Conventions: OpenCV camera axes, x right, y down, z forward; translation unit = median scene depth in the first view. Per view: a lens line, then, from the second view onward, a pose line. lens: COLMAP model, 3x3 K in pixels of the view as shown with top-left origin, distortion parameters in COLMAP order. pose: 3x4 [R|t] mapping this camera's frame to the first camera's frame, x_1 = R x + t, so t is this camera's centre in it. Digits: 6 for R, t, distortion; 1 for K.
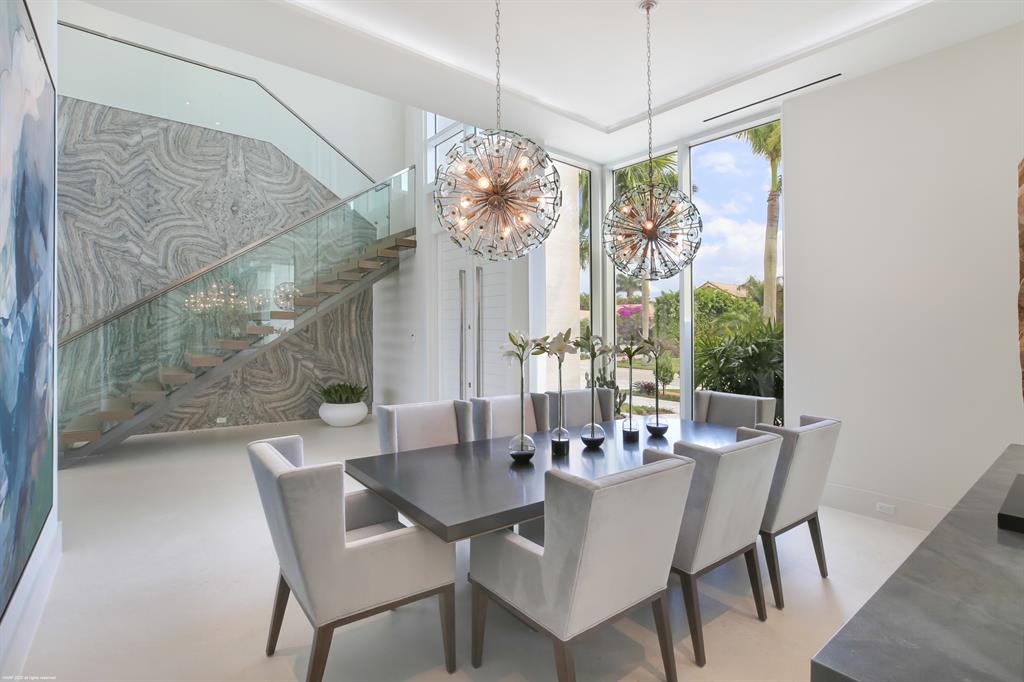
lens RADIAL K [[481.4, 0, 513.5], [0, 481.4, 333.4], [0, 0, 1]] dist [-0.039693, 0.009298]
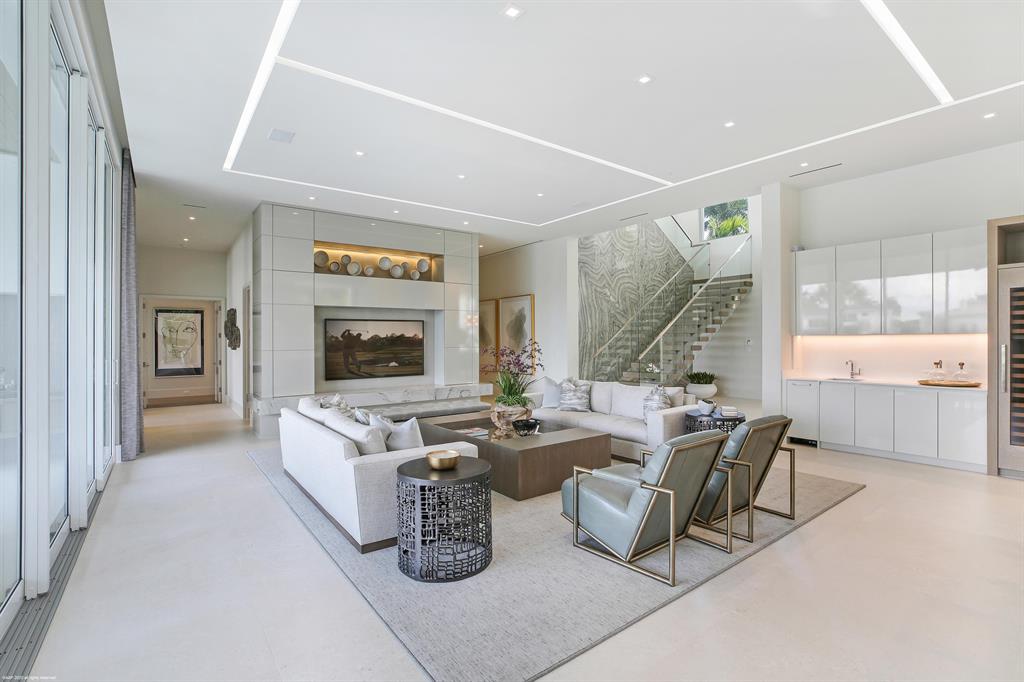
lens RADIAL K [[481.4, 0, 507.8], [0, 481.4, 339.7], [0, 0, 1]] dist [-0.039693, 0.009298]
pose [[0.999070, -0.023166, -0.036358, -1.089634], [0.023127, 0.999731, -0.001495, -0.017530], [0.036383, 0.000653, 0.999338, -0.703091]]
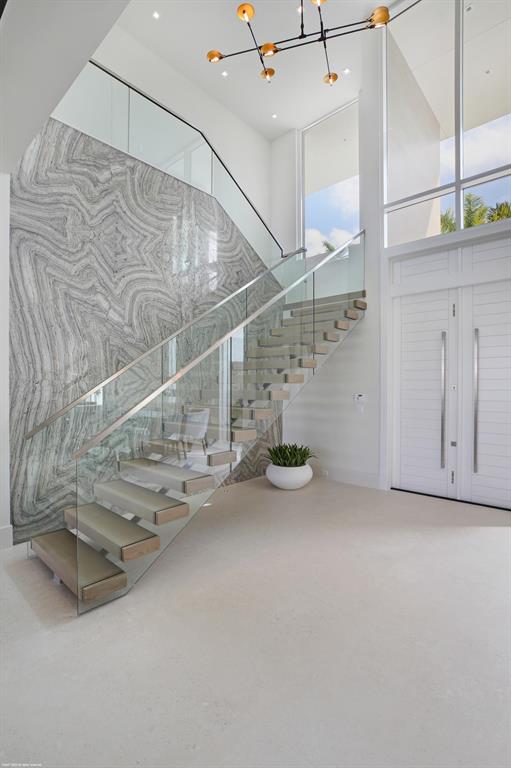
lens RADIAL K [[361.0, 0, 253.0], [0, 361.0, 381.2], [0, 0, 1]] dist [-0.039693, 0.009298]
pose [[0.988614, -0.014662, 0.149755, -0.629375], [0.015735, 0.999858, -0.005979, -0.028744], [-0.149646, 0.008267, 0.988705, 0.314608]]
